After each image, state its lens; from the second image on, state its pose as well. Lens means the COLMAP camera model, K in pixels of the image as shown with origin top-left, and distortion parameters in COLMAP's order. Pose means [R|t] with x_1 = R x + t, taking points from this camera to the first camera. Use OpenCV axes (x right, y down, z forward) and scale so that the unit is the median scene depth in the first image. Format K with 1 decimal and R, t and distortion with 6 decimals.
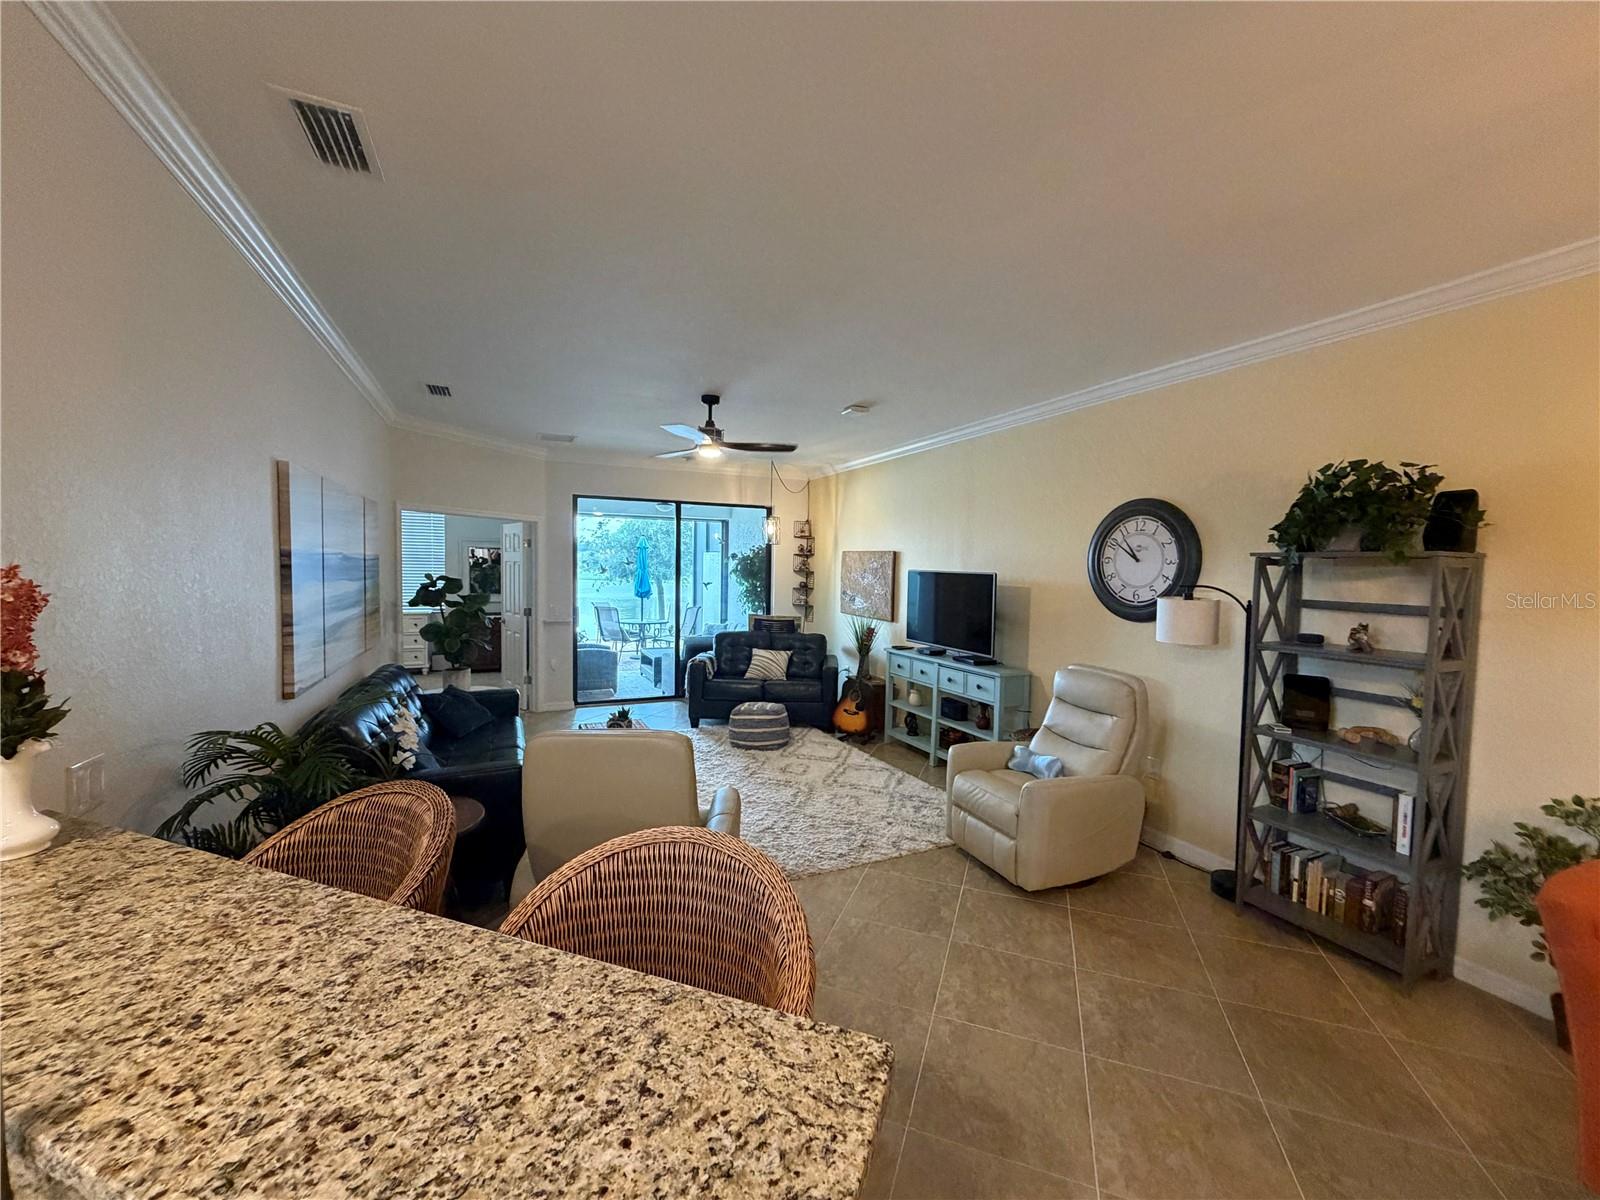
lens RADIAL K [[636.9, 0, 794.4], [0, 636.9, 597.6], [0, 0, 1]] dist [0.000320, 0.000276]
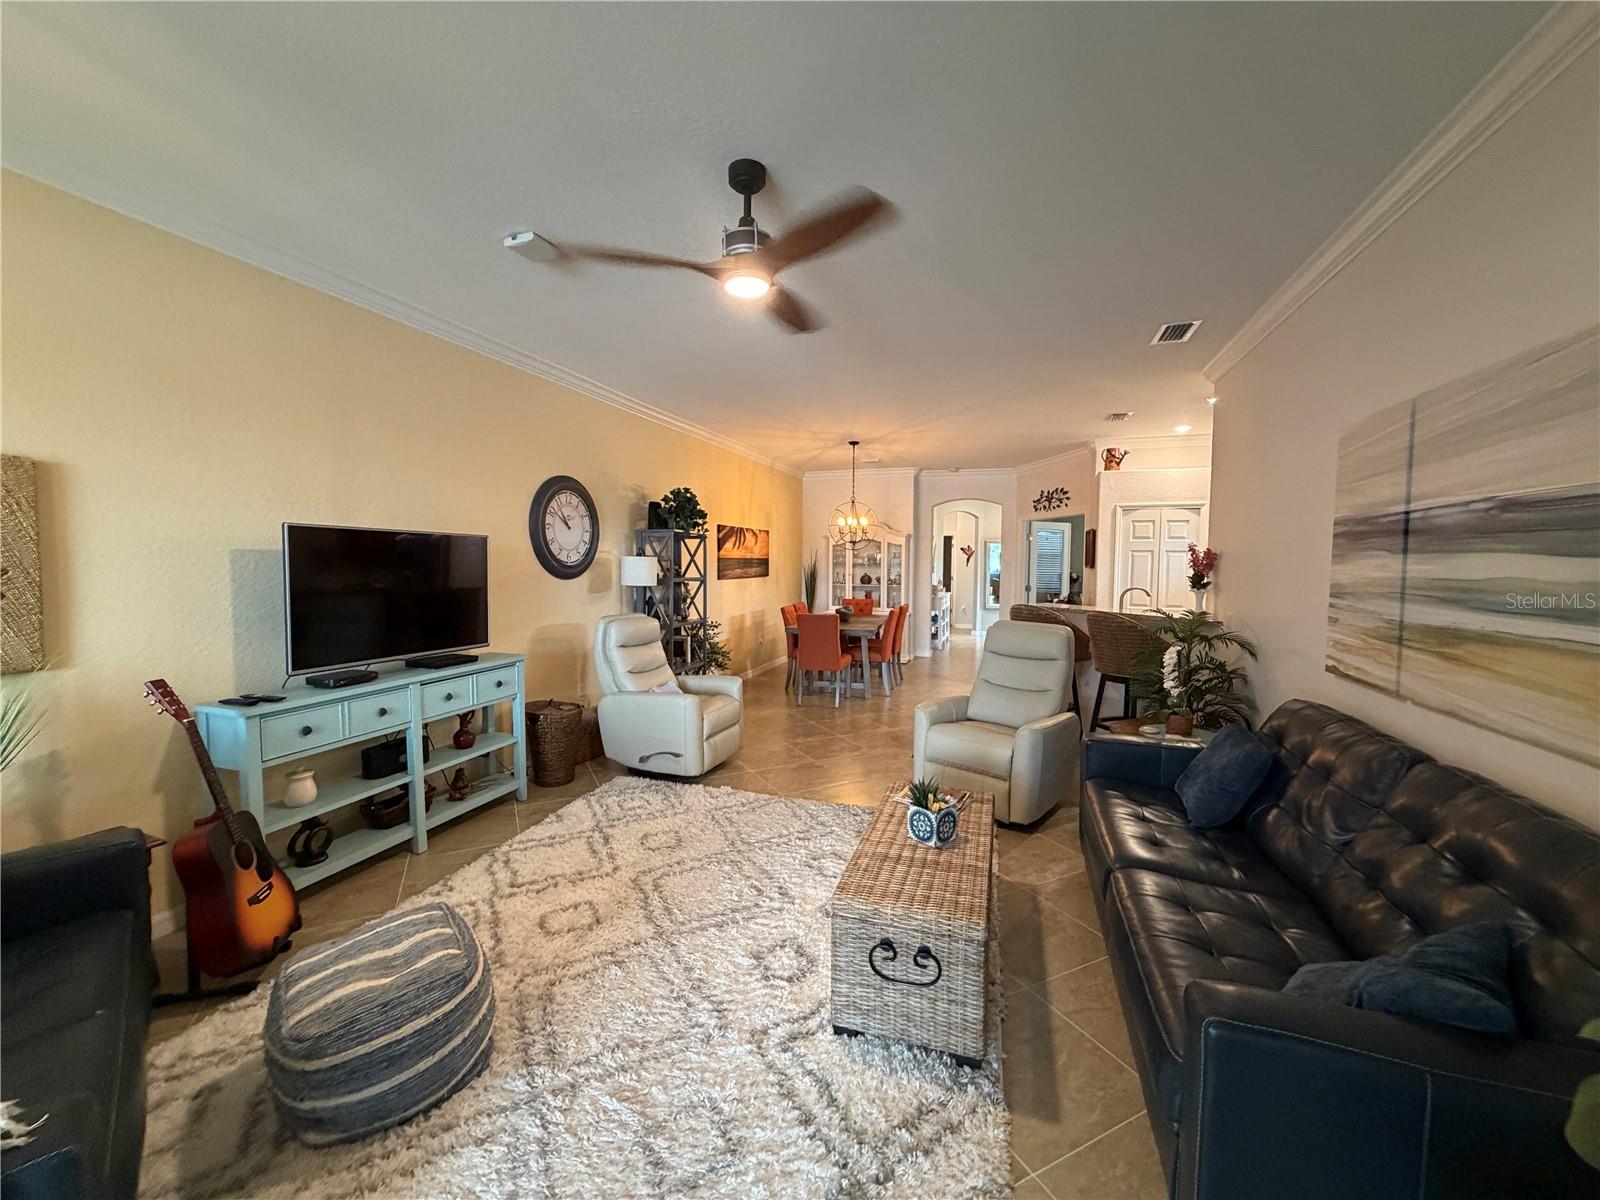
lens RADIAL K [[636.9, 0, 795.4], [0, 636.9, 589.5], [0, 0, 1]] dist [0.000320, 0.000276]
pose [[-0.729183, -0.052396, 0.682310, -0.706916], [0.014728, 0.995632, 0.092196, -0.056010], [-0.684161, 0.077277, -0.725226, 1.885785]]
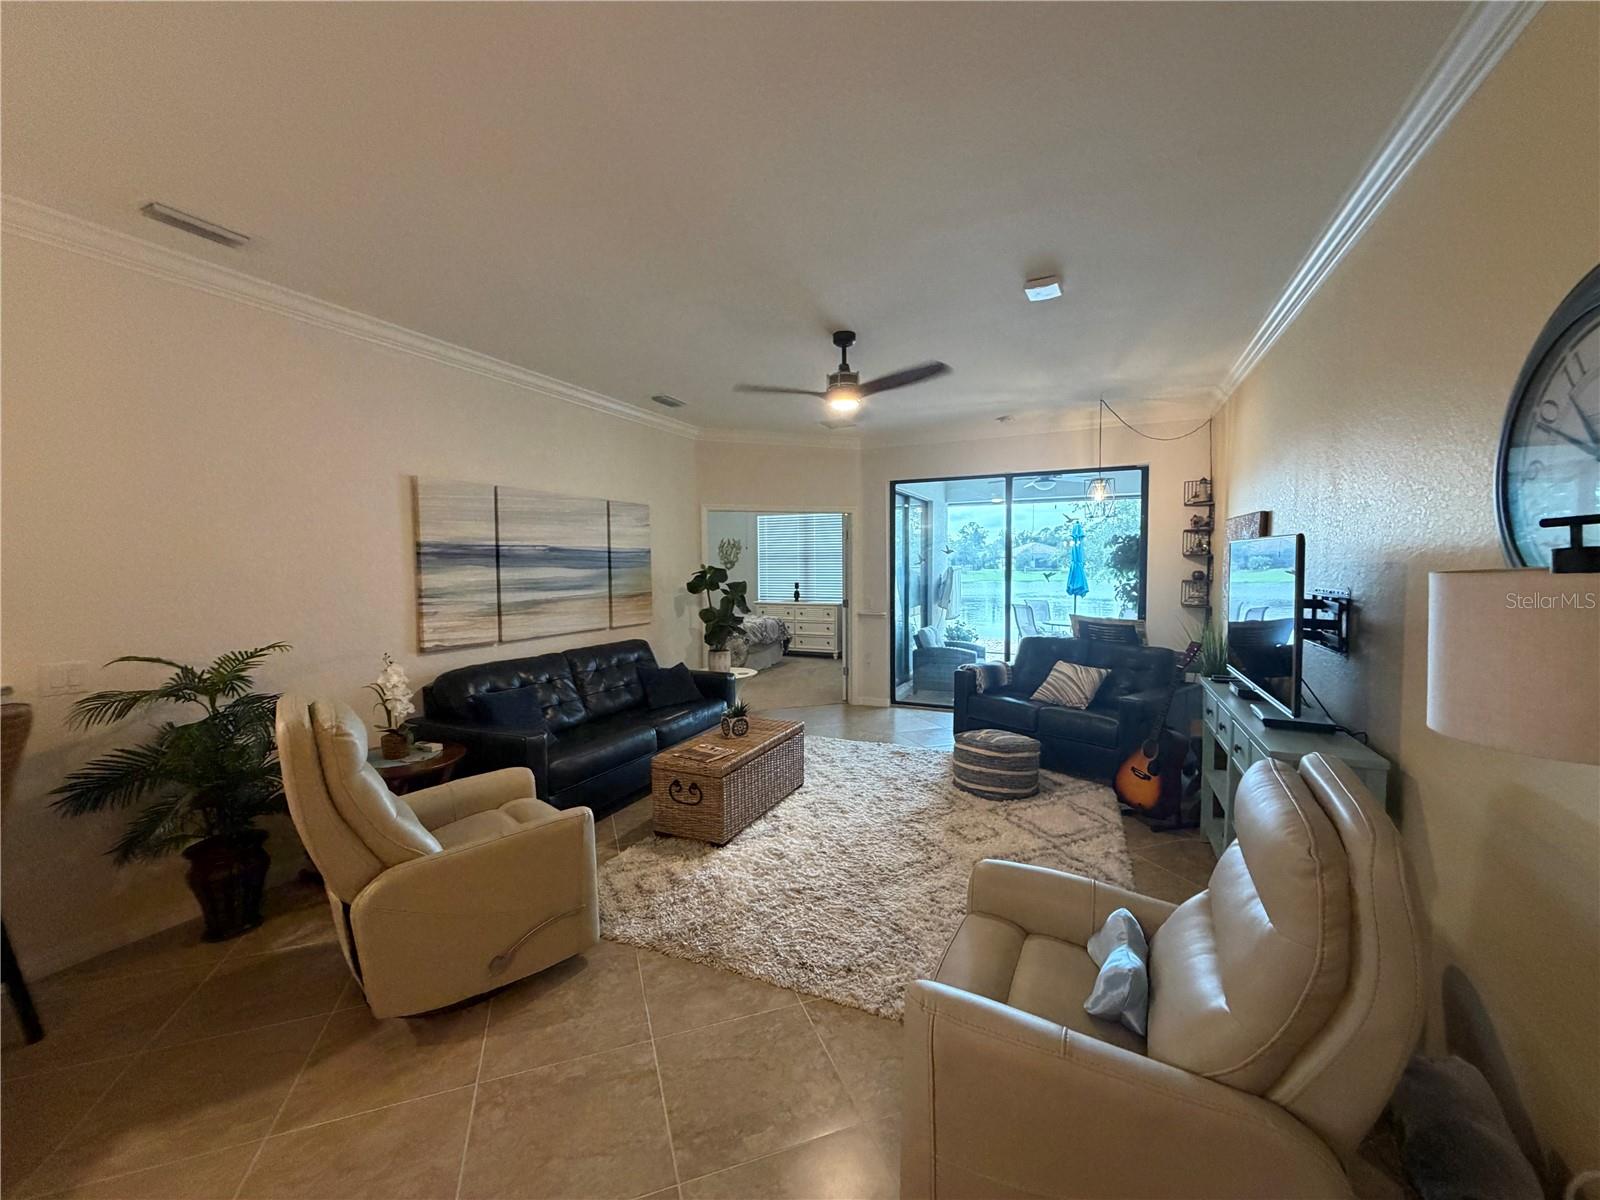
lens RADIAL K [[636.9, 0, 796.8], [0, 636.9, 596.0], [0, 0, 1]] dist [0.000320, 0.000276]
pose [[0.648024, 0.015398, -0.761464, 0.620937], [-0.018980, 0.999812, 0.004065, 0.016949], [0.761383, 0.011818, 0.648194, 0.608791]]
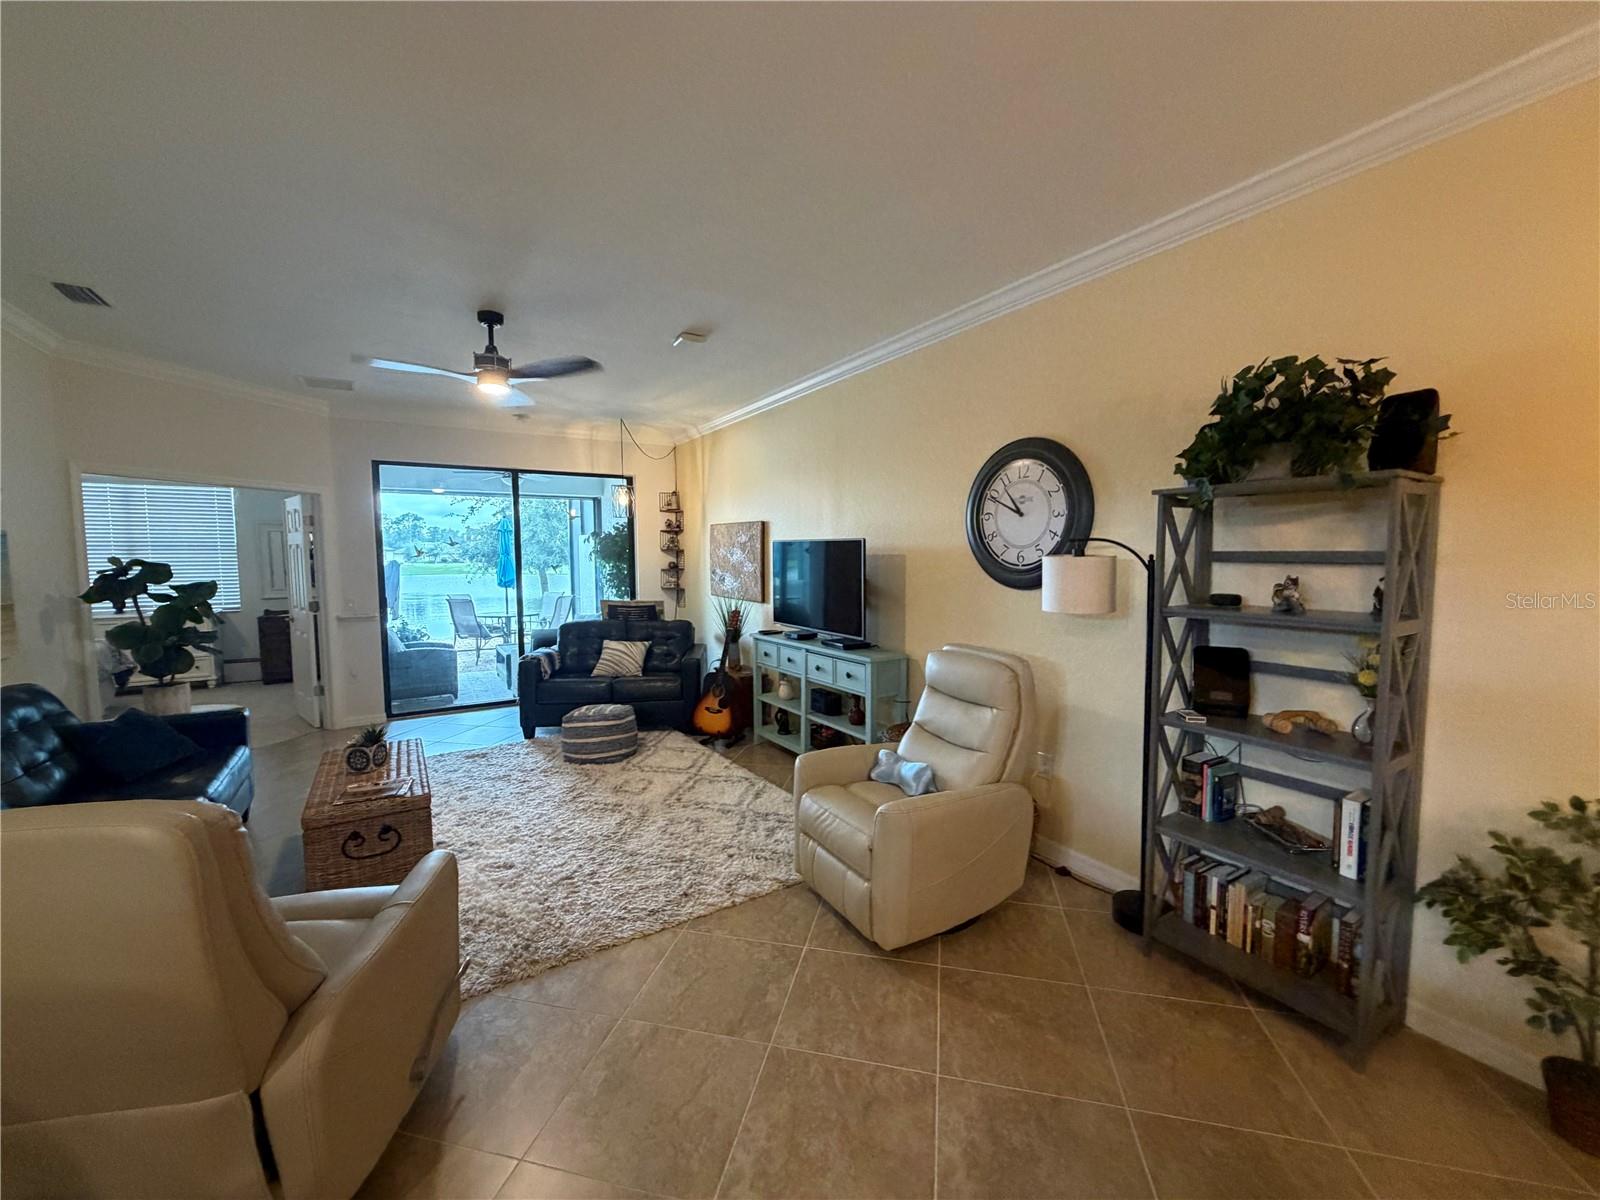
lens RADIAL K [[636.9, 0, 794.5], [0, 636.9, 597.8], [0, 0, 1]] dist [0.000320, 0.000276]
pose [[0.991528, -0.032814, 0.125682, 0.170369], [0.030302, 0.999302, 0.021851, 0.026179], [-0.126312, -0.017858, 0.991830, 0.264722]]
